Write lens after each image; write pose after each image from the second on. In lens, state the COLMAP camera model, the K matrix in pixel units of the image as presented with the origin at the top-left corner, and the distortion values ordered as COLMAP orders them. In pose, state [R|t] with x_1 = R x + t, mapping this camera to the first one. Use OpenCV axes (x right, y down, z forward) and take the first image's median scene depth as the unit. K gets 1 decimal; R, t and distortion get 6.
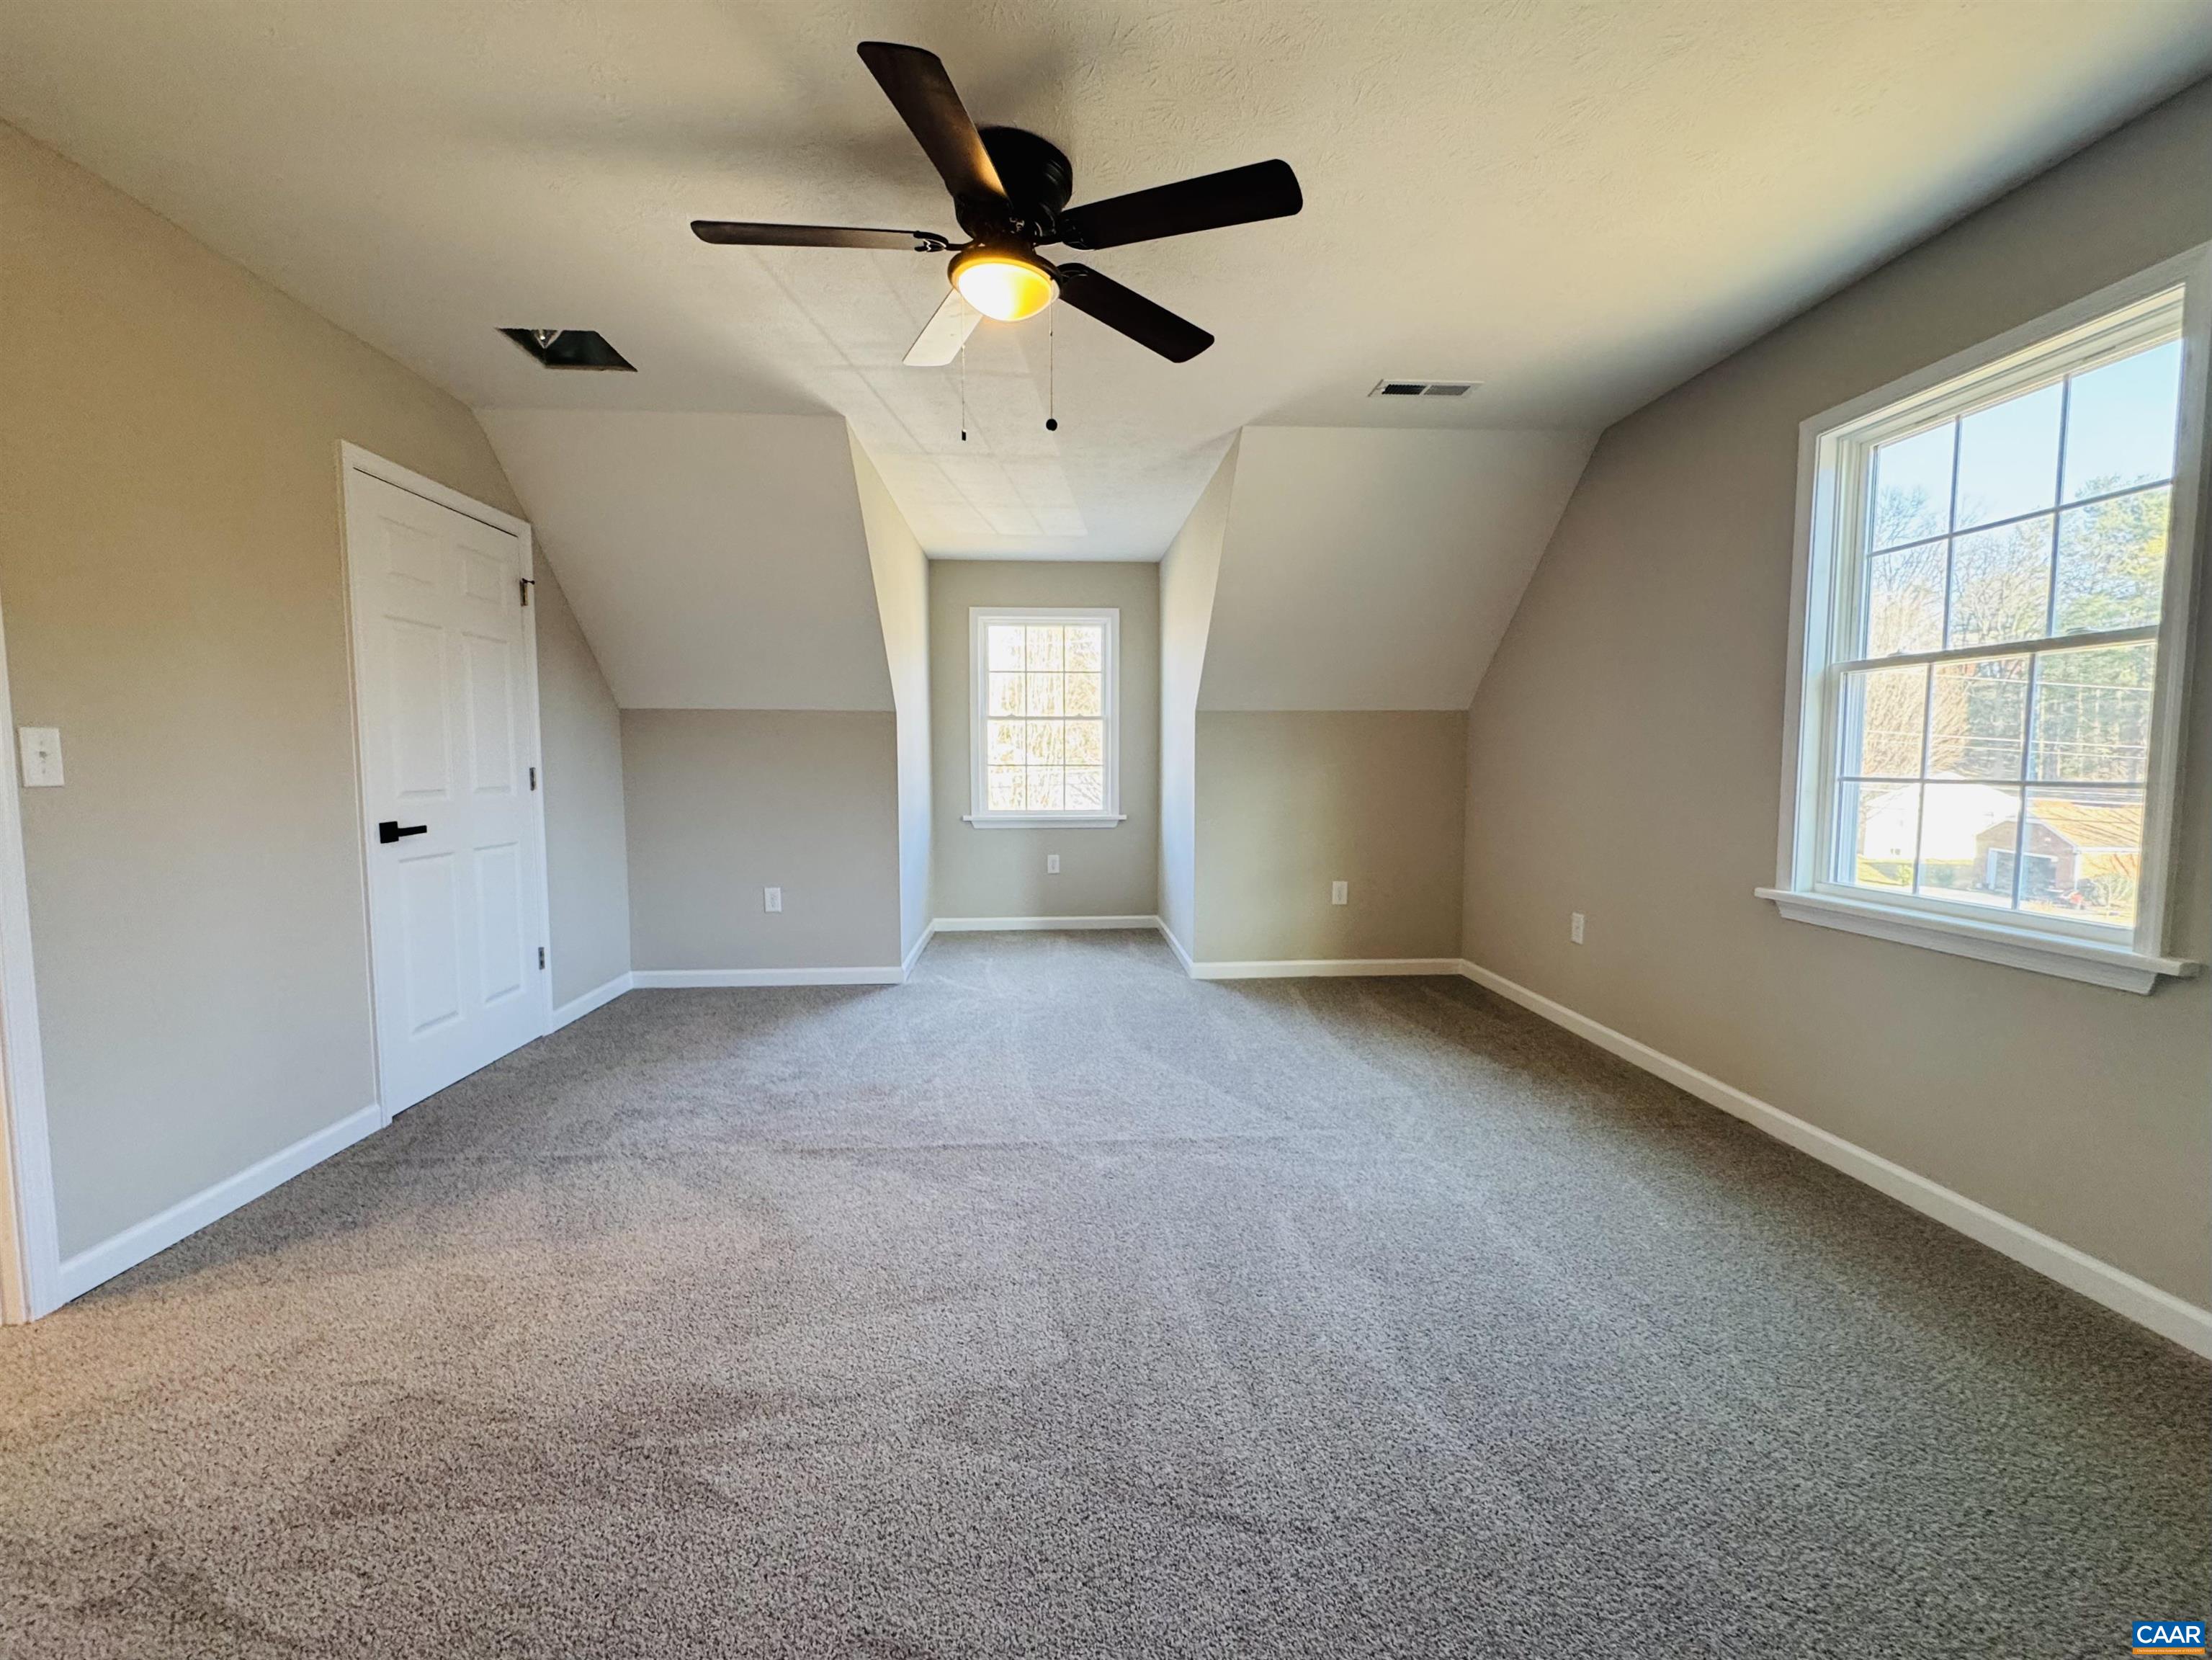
lens RADIAL K [[883.8, 0, 1107.2], [0, 883.8, 827.3], [0, 0, 1]] dist [-0.002383, 0.000243]
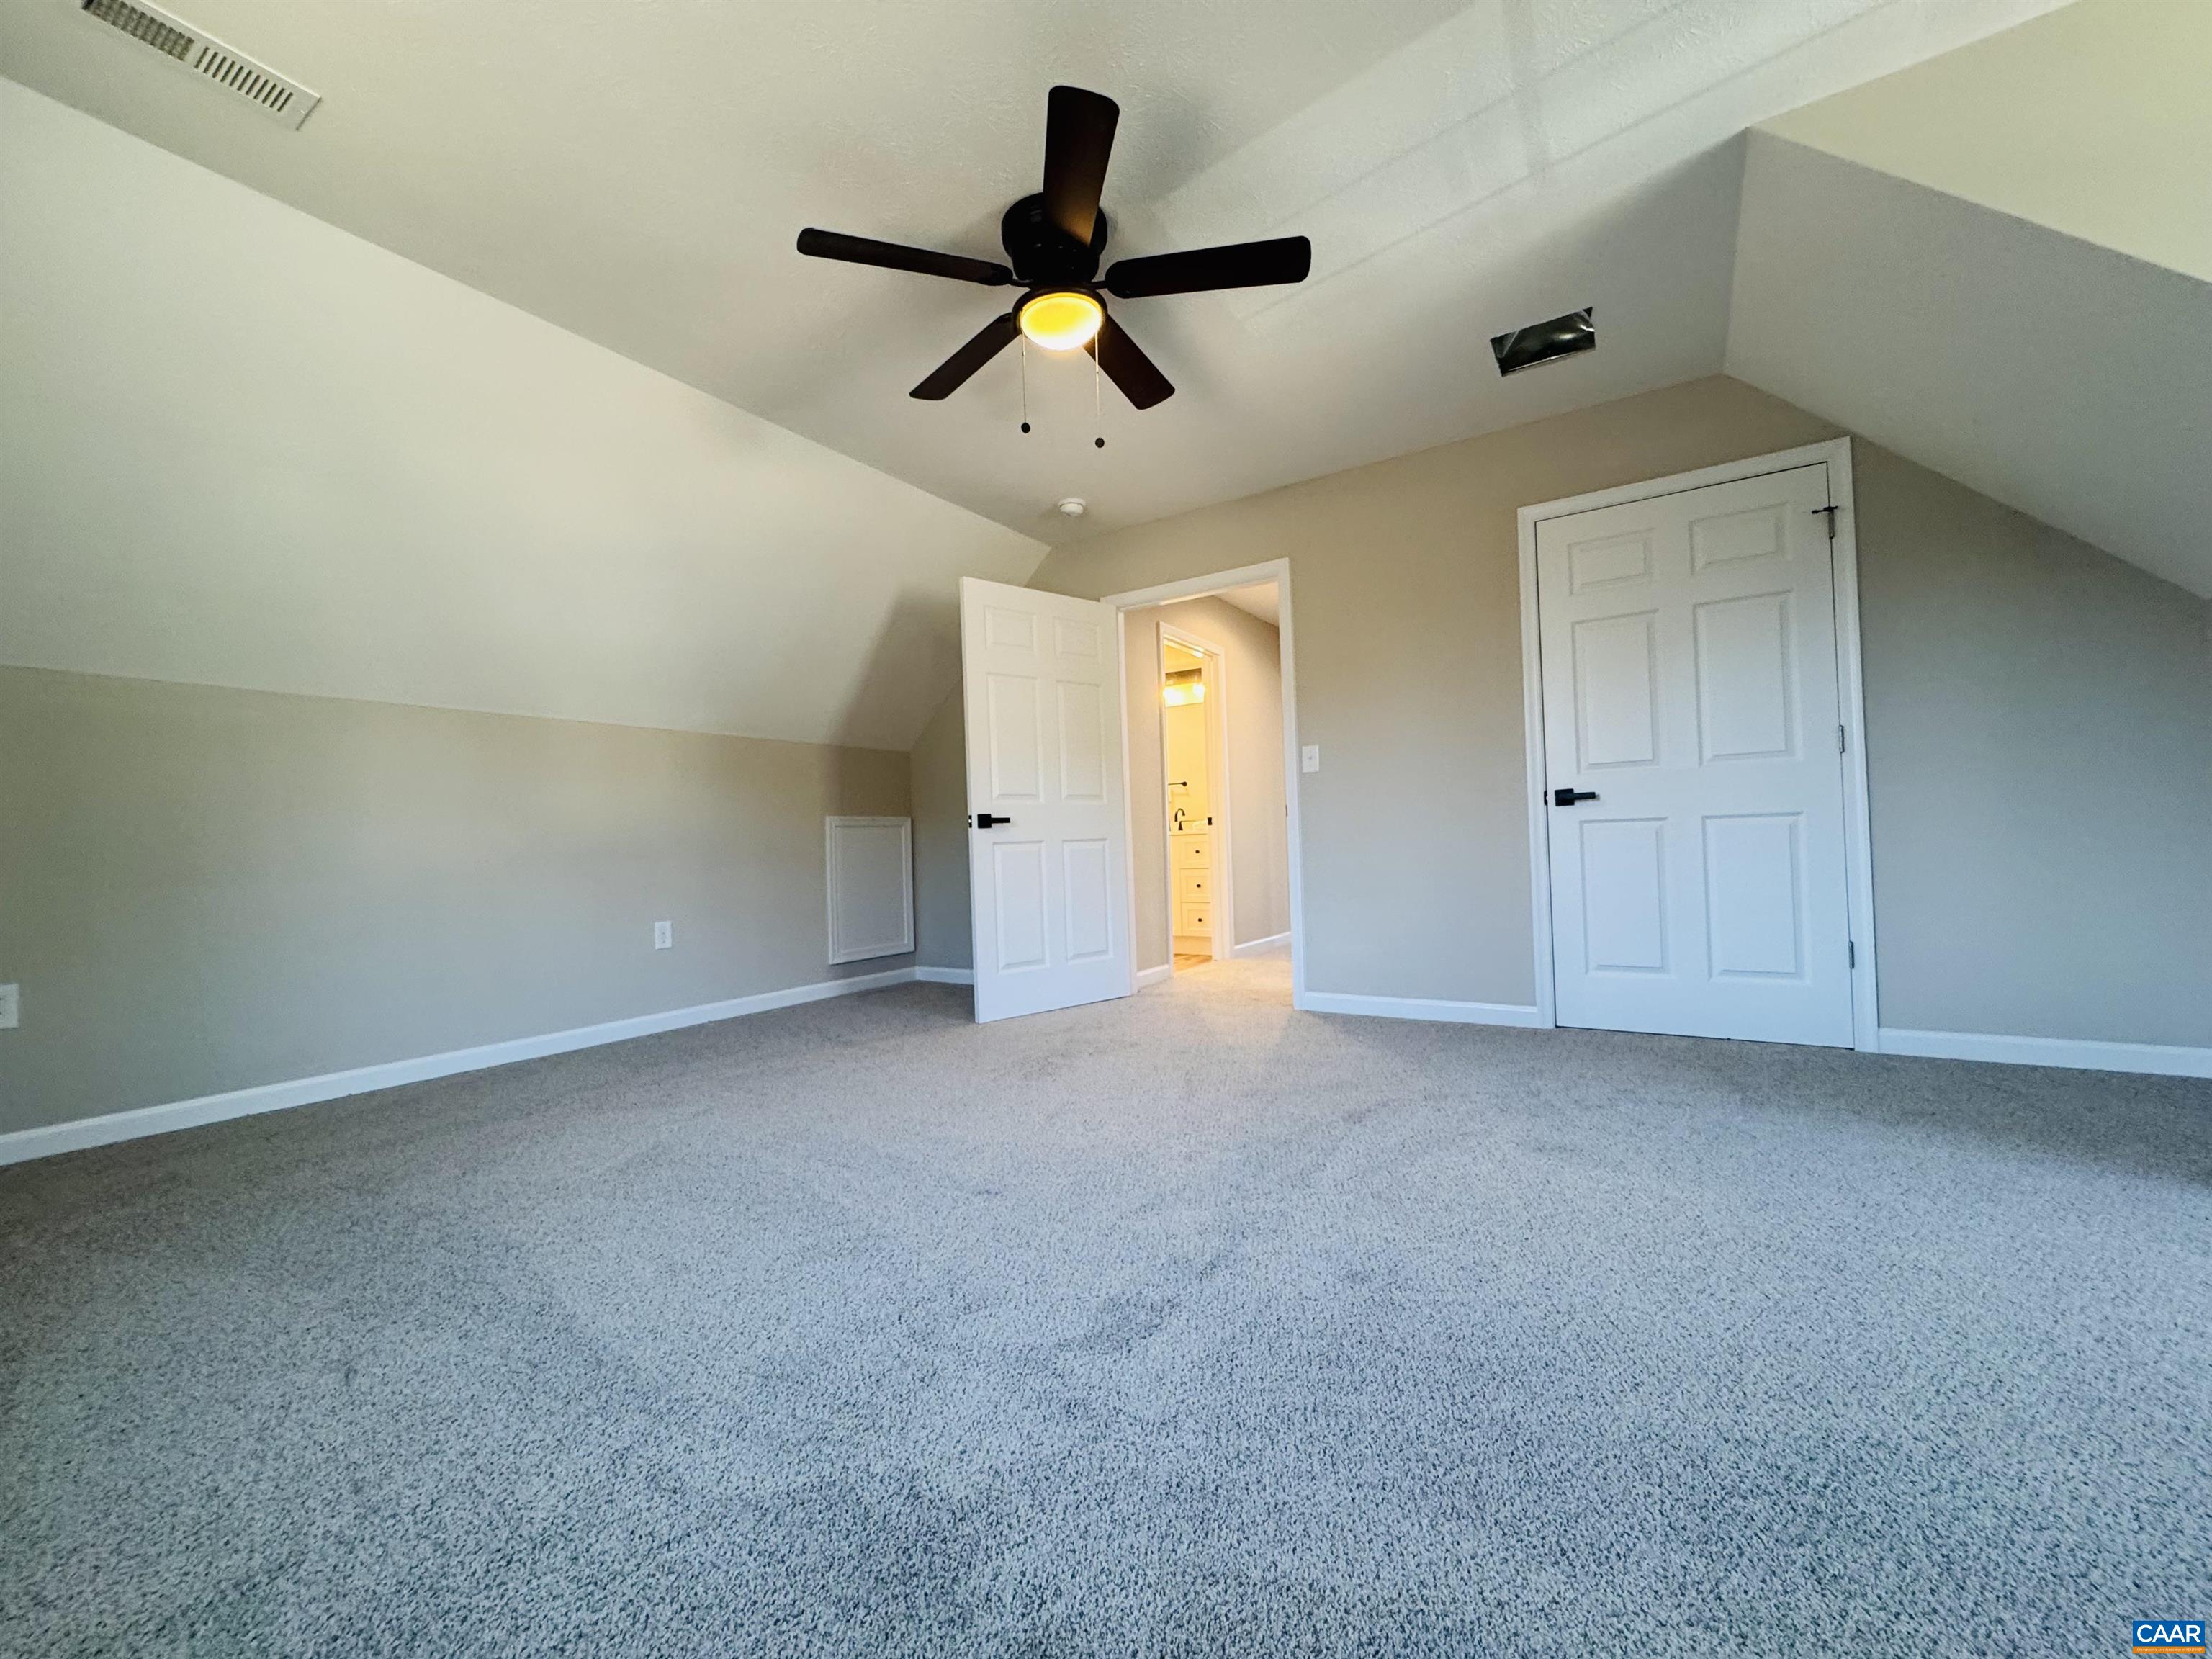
lens RADIAL K [[883.7, 0, 1107.2], [0, 883.7, 826.8], [0, 0, 1]] dist [-0.002383, 0.000243]
pose [[-0.593146, 0.000782, -0.805095, 0.572478], [-0.025423, 0.999483, 0.019701, 0.039309], [0.804693, 0.032153, -0.592819, 1.233690]]
